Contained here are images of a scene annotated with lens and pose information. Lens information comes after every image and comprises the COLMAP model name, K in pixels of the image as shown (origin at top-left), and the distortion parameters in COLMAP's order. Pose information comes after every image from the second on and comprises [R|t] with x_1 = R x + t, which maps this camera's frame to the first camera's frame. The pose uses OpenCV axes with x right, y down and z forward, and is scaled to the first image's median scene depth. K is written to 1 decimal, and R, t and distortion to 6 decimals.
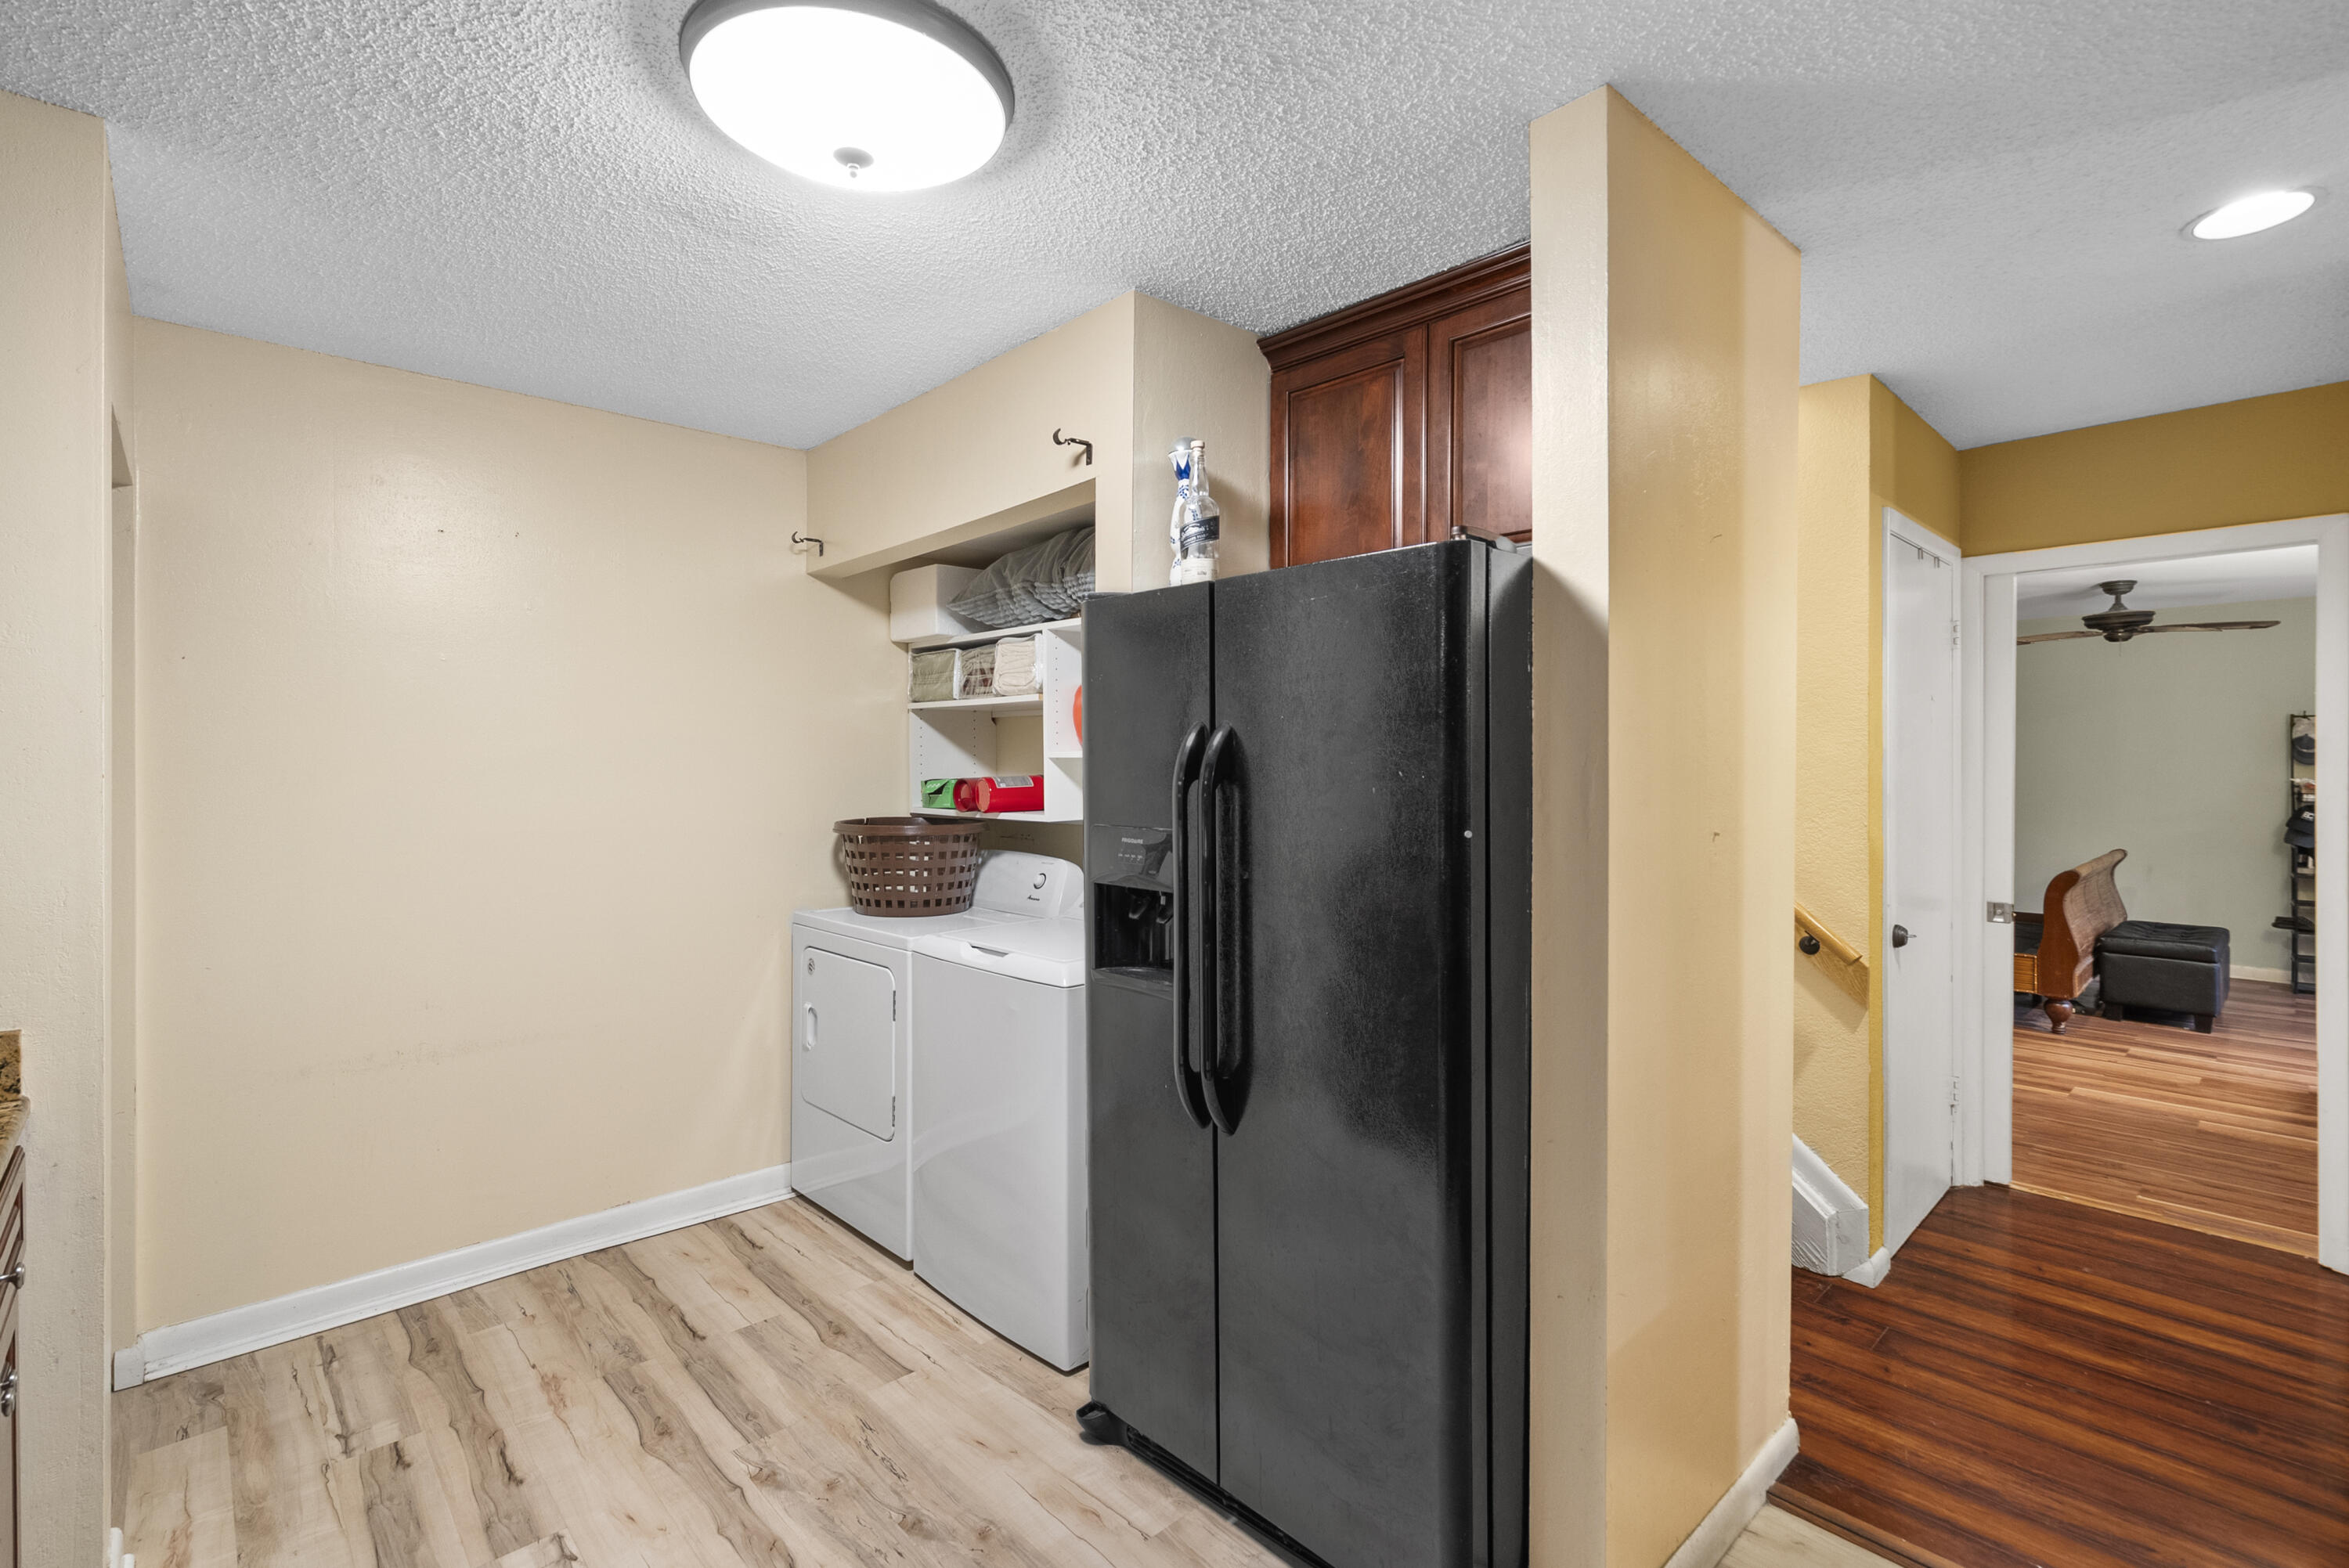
lens RADIAL K [[1087.2, 0, 1163.7], [0, 1087.2, 771.1], [0, 0, 1]] dist [0.001143, 0.000526]
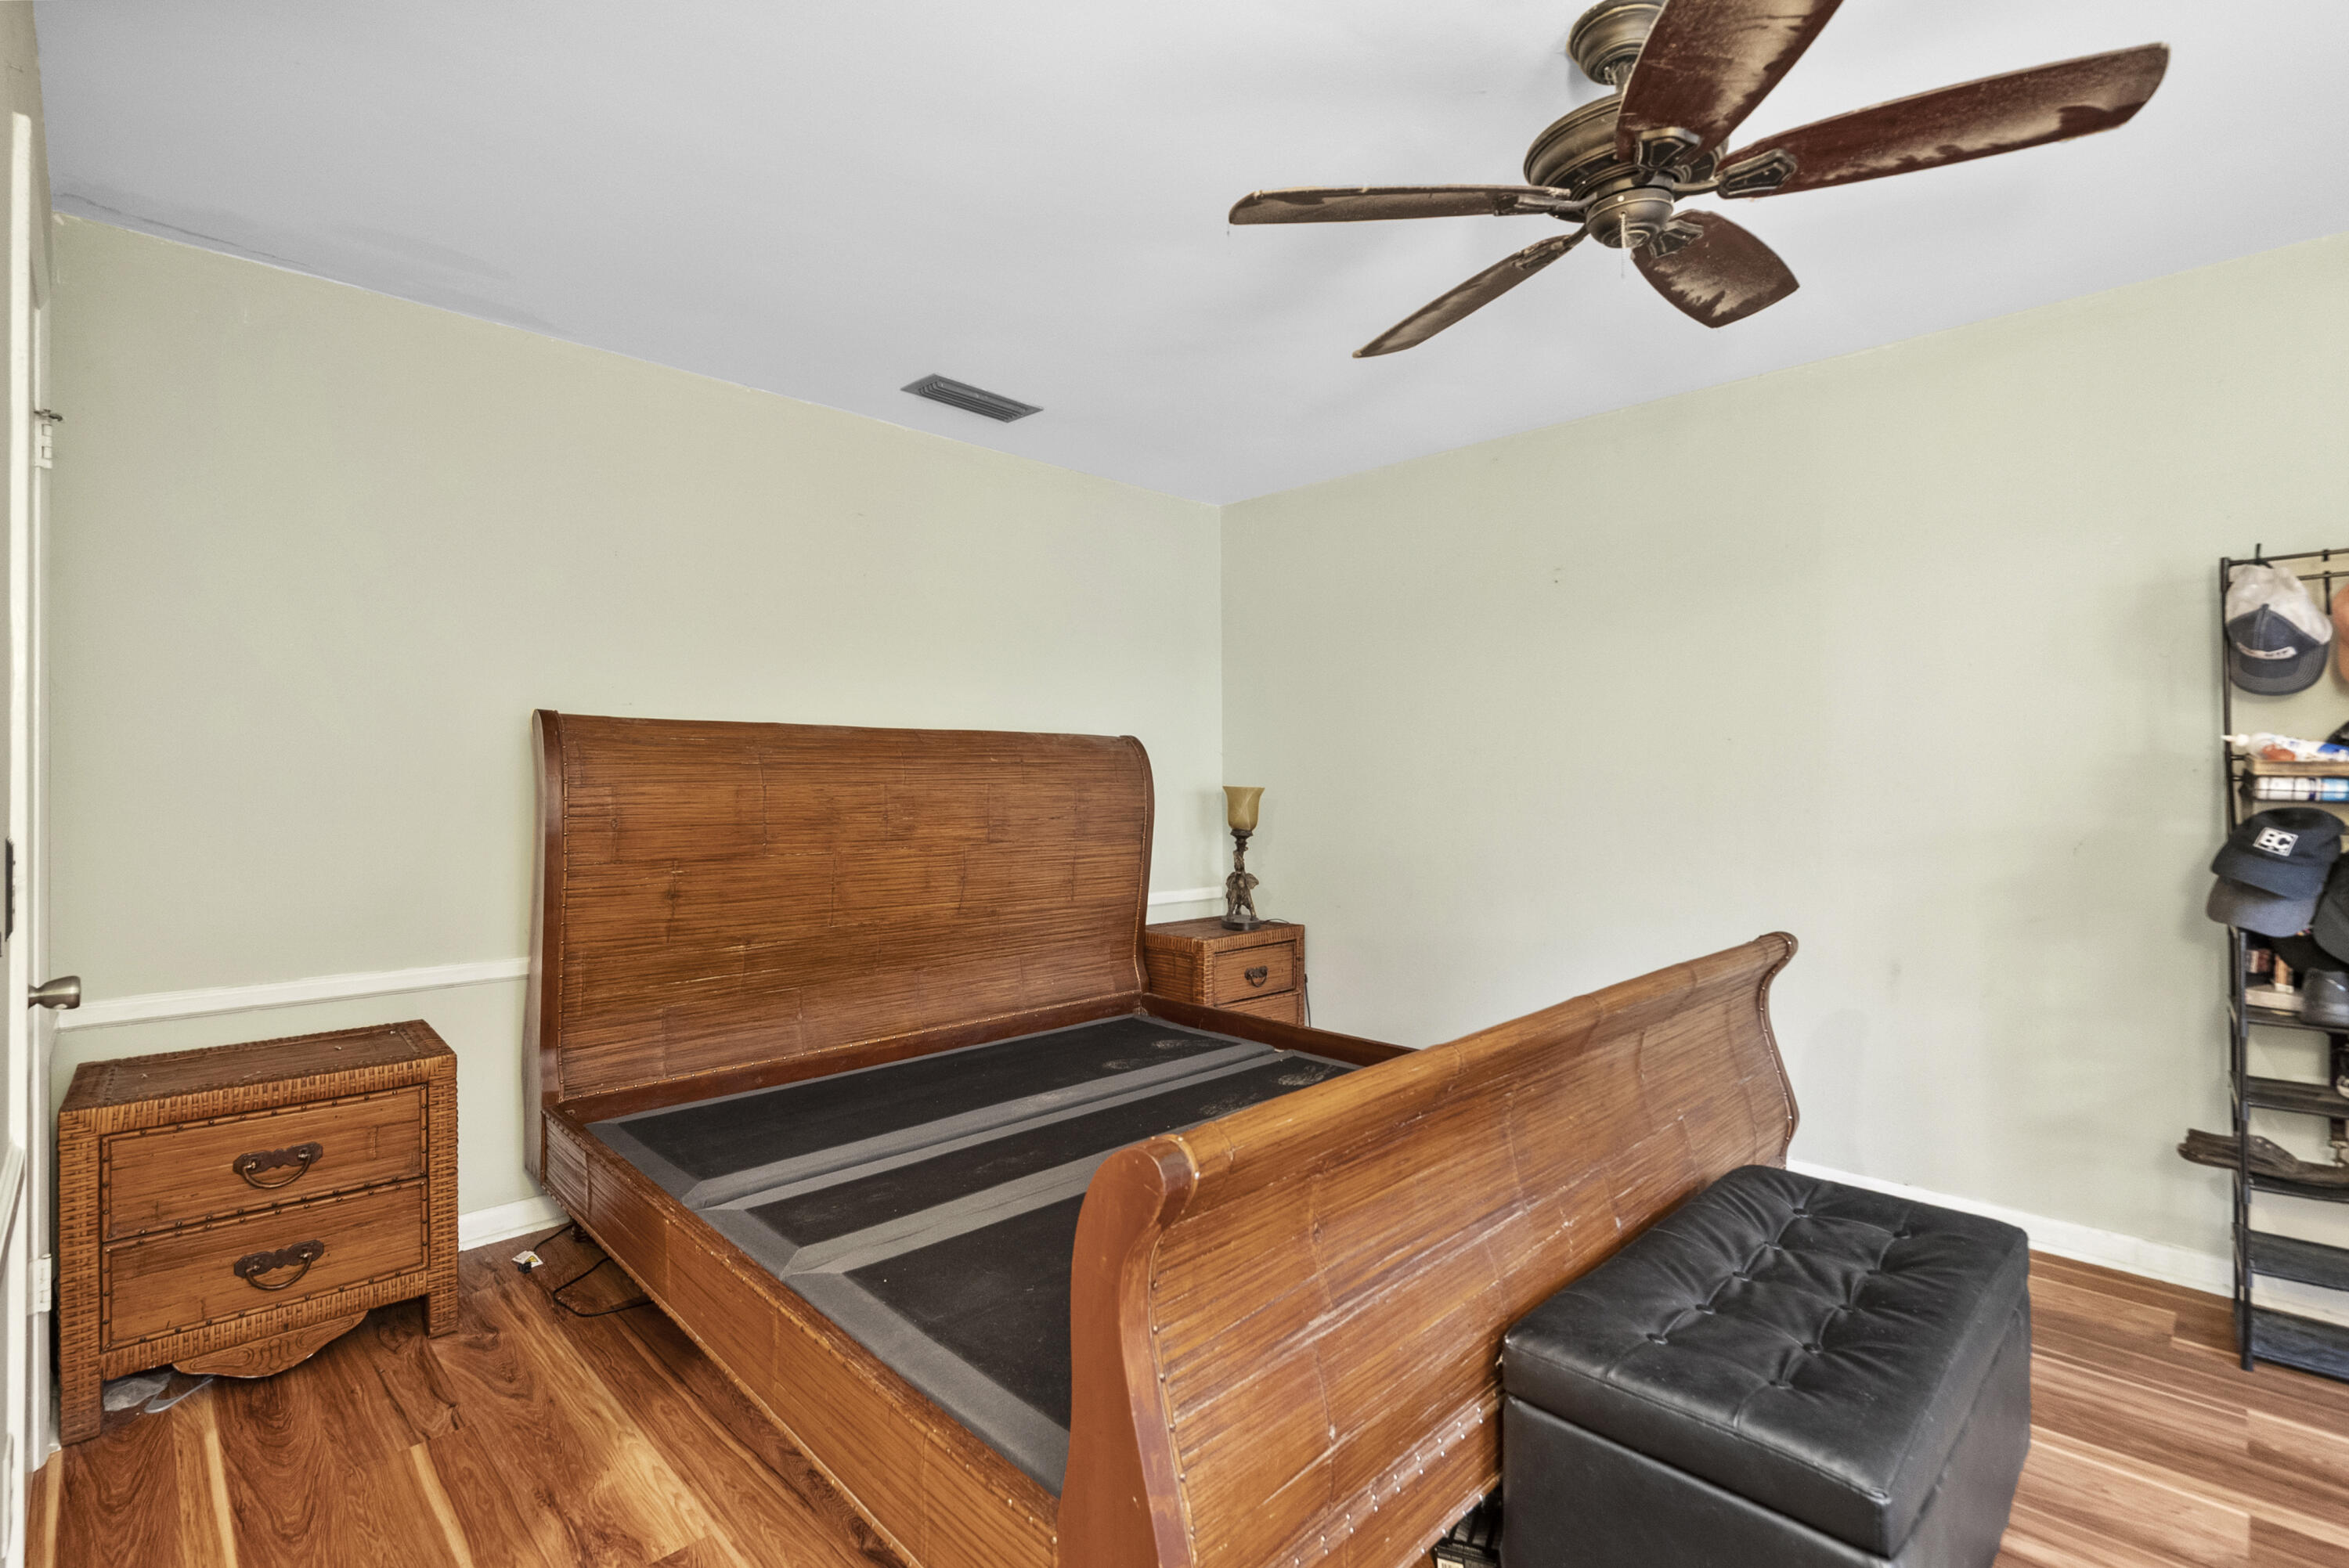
lens RADIAL K [[1087.2, 0, 1163.7], [0, 1087.2, 771.1], [0, 0, 1]] dist [0.001143, 0.000526]
pose [[0.999705, -0.007688, 0.023036, 0.683225], [0.007894, 0.999930, -0.008836, 0.018878], [-0.022966, 0.009015, 0.999696, 0.655234]]
